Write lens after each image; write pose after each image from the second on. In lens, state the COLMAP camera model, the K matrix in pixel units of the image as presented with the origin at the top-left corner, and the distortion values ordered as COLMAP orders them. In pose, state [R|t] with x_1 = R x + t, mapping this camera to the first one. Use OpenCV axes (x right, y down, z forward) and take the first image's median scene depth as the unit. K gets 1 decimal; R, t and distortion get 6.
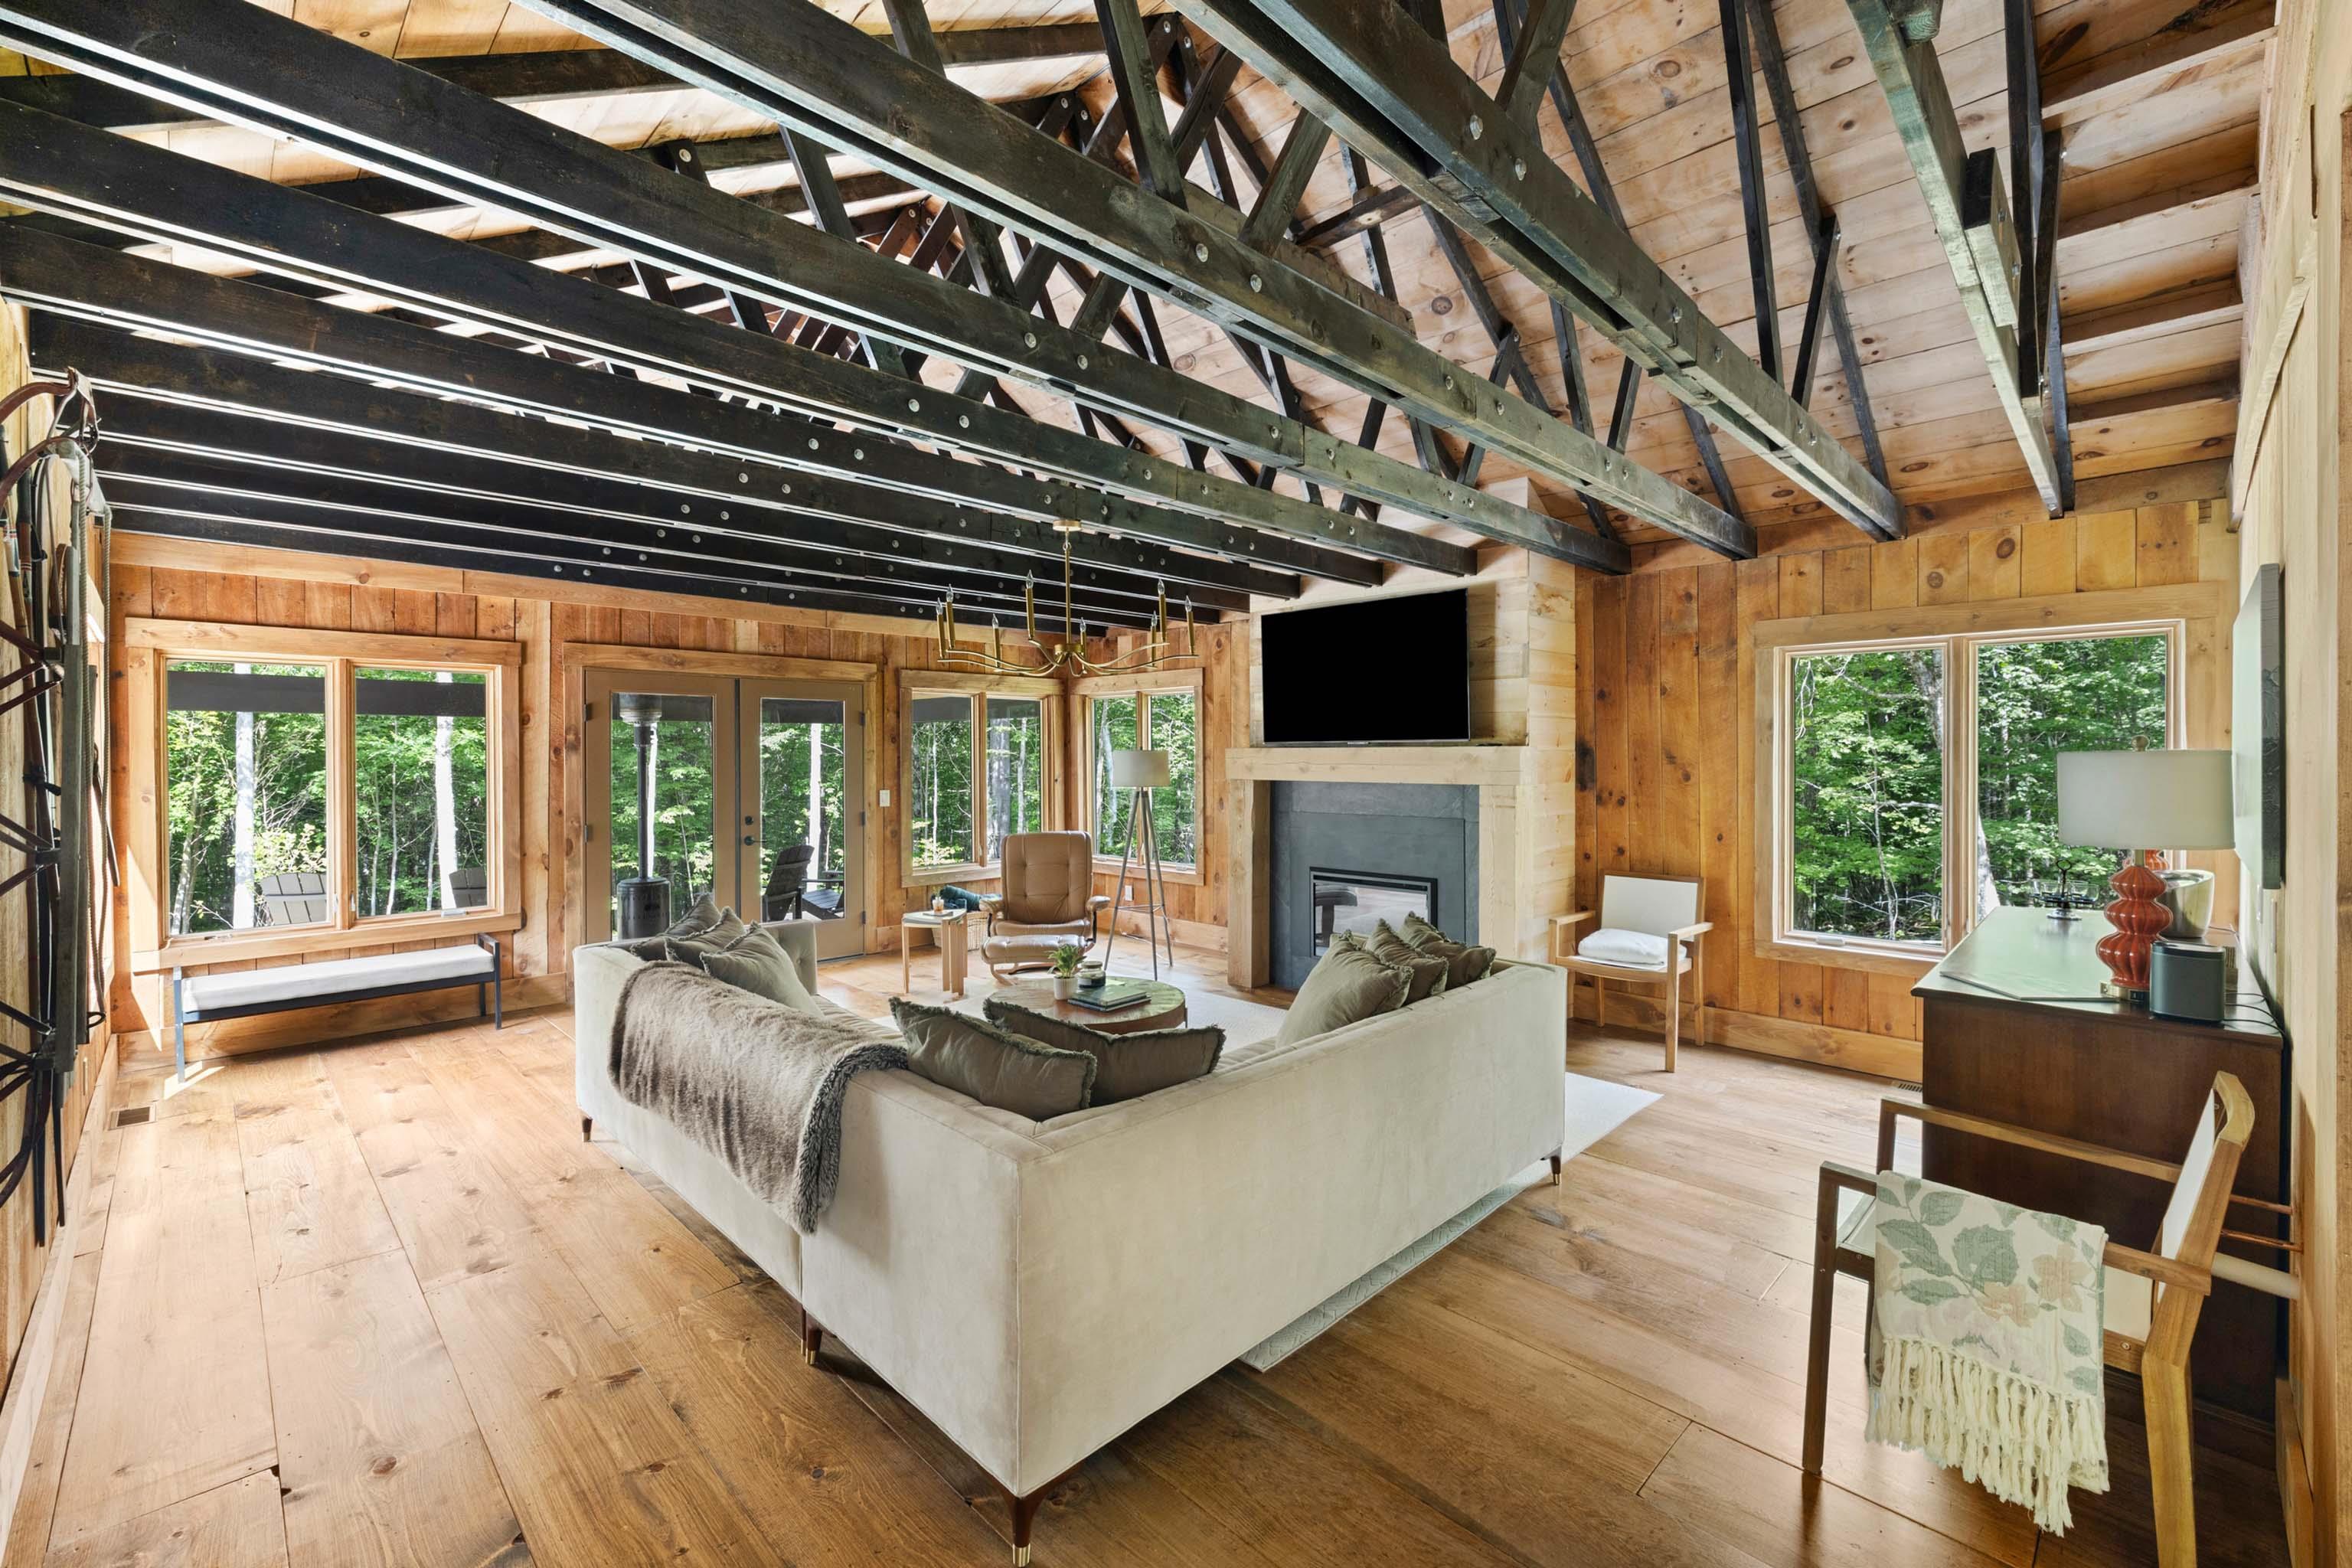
lens RADIAL K [[998.1, 0, 1181.6], [0, 998.1, 761.3], [0, 0, 1]] dist [0.000395, -0.000036]
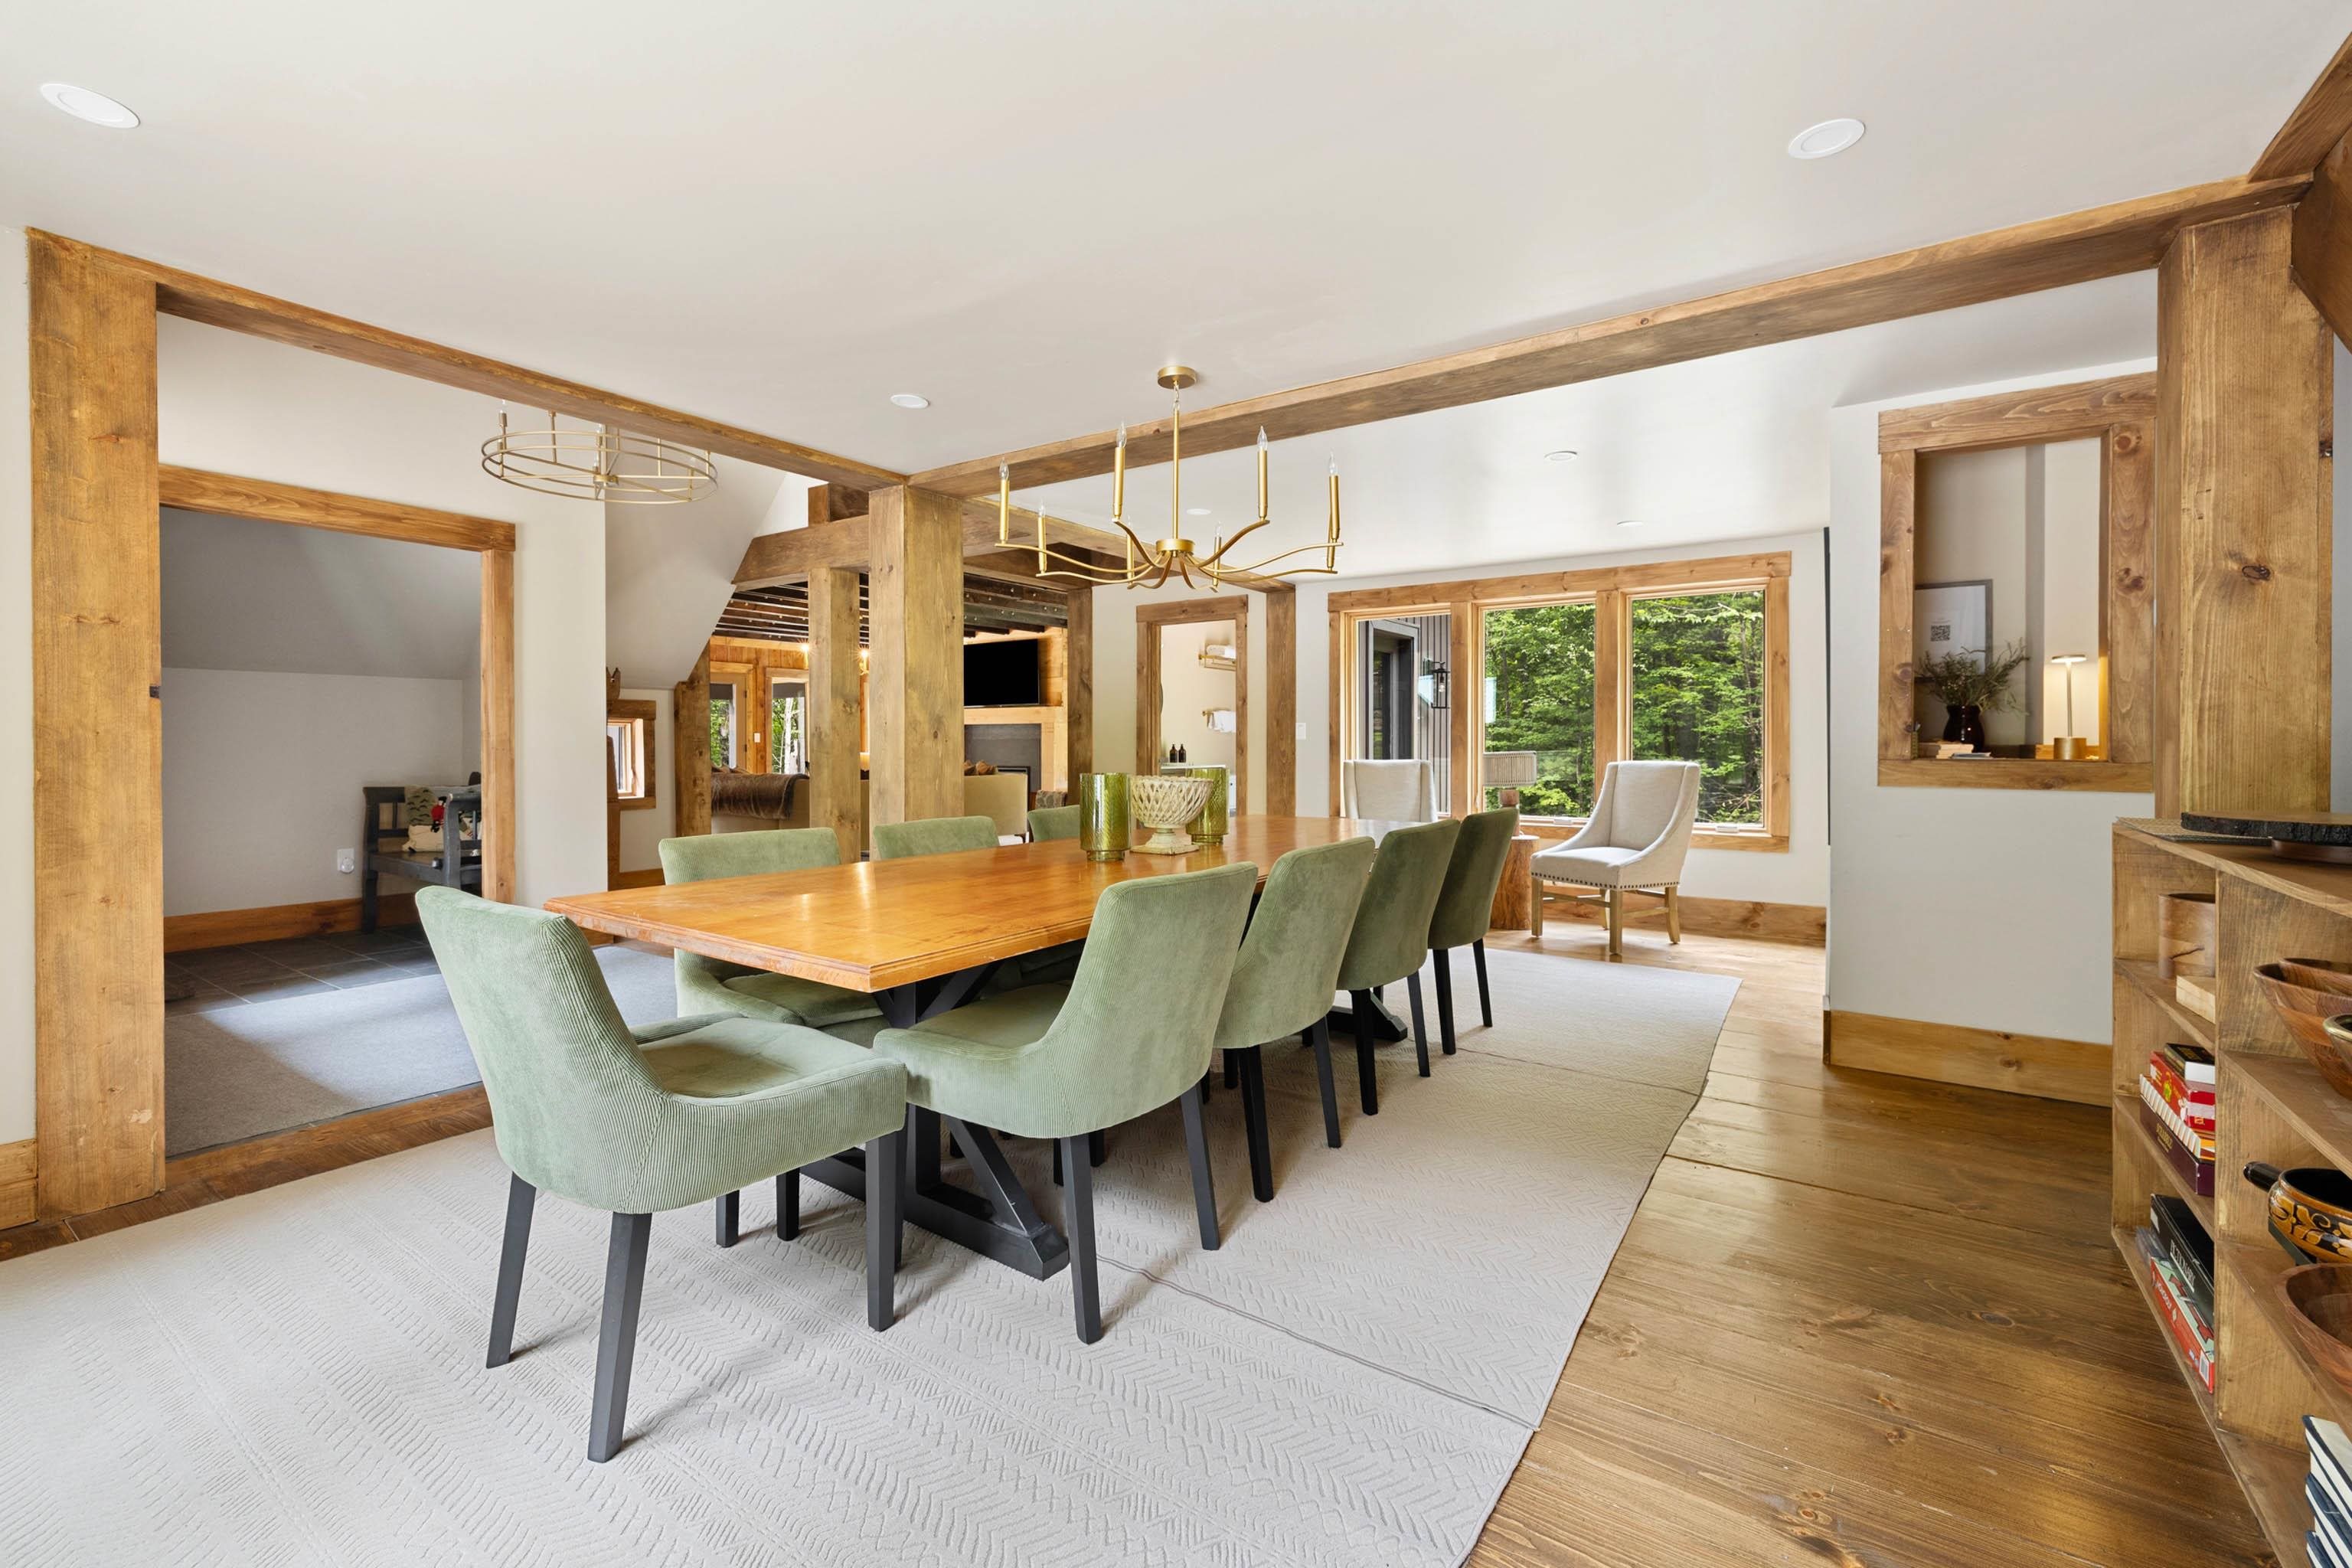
lens RADIAL K [[998.1, 0, 1174.7], [0, 998.1, 746.8], [0, 0, 1]] dist [0.000395, -0.000036]
pose [[0.983913, 0.001433, 0.178645, 0.158496], [-0.000868, 0.999994, -0.003237, 0.073486], [-0.178648, 0.003030, 0.983908, -1.157677]]
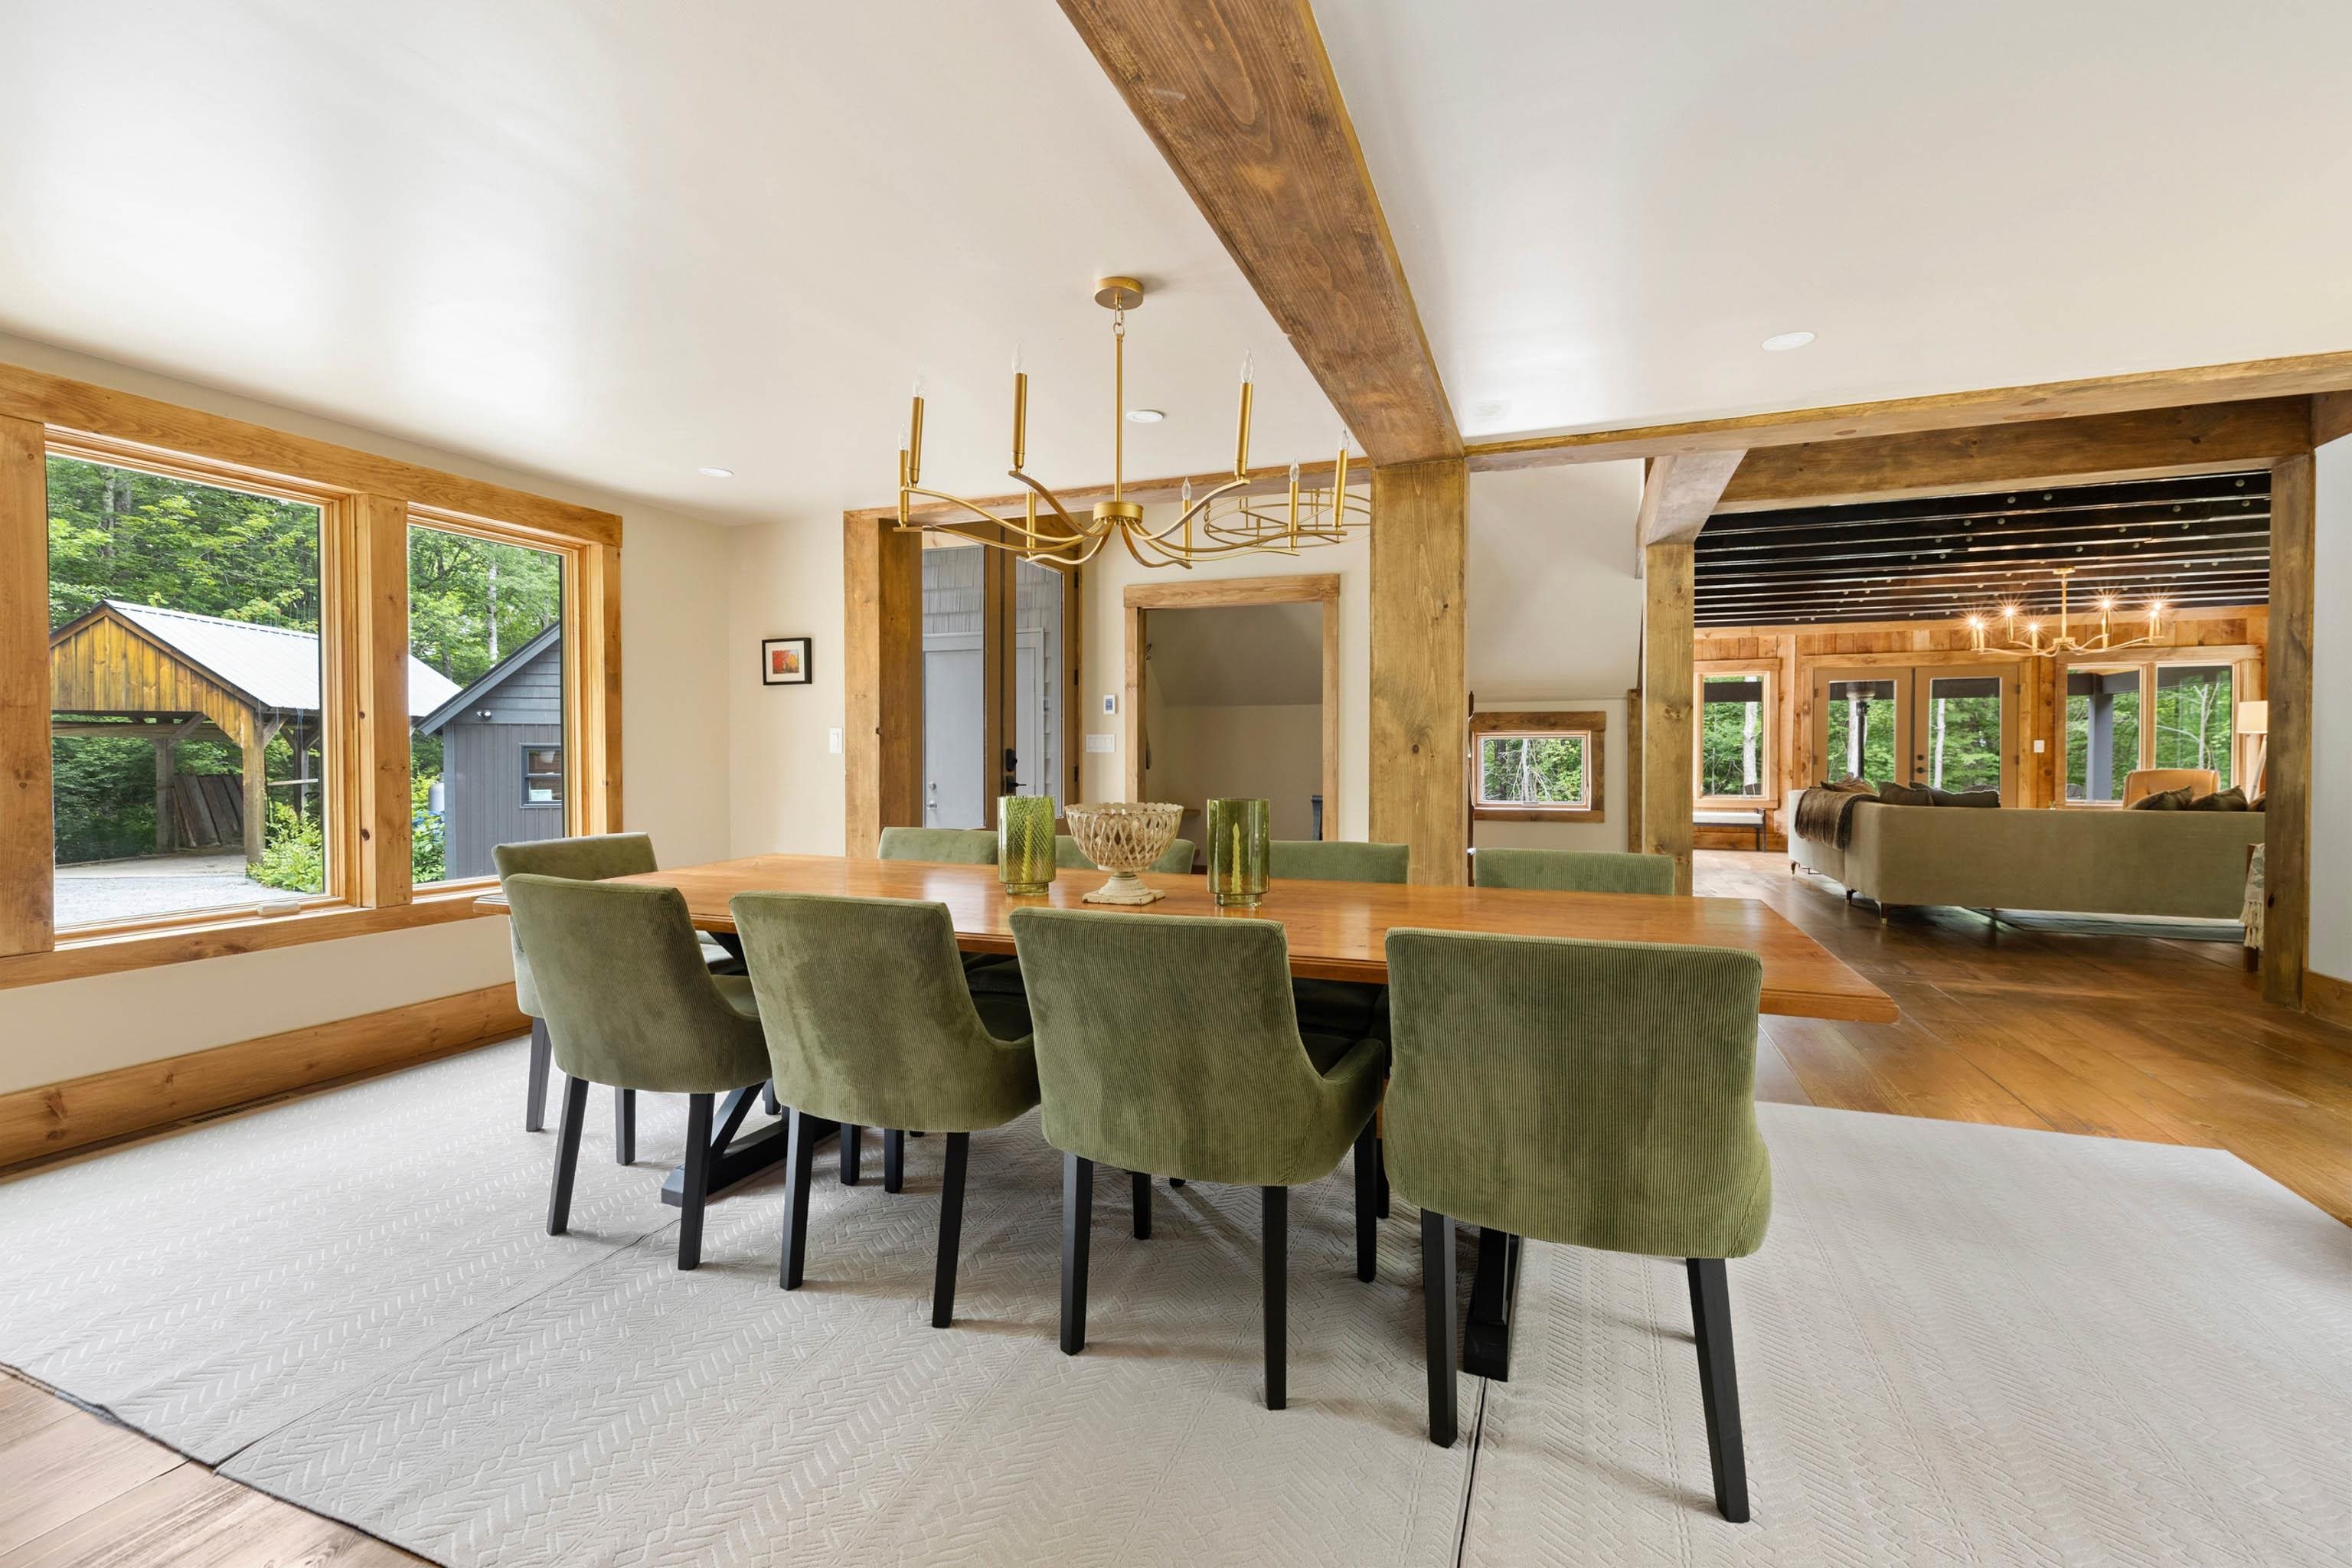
lens RADIAL K [[998.1, 0, 1169.8], [0, 998.1, 764.0], [0, 0, 1]] dist [0.000395, -0.000036]
pose [[0.394707, 0.013653, -0.918706, 0.616571], [-0.006594, 0.999906, 0.012027, 0.065719], [0.918783, 0.001311, 0.394760, -0.802478]]
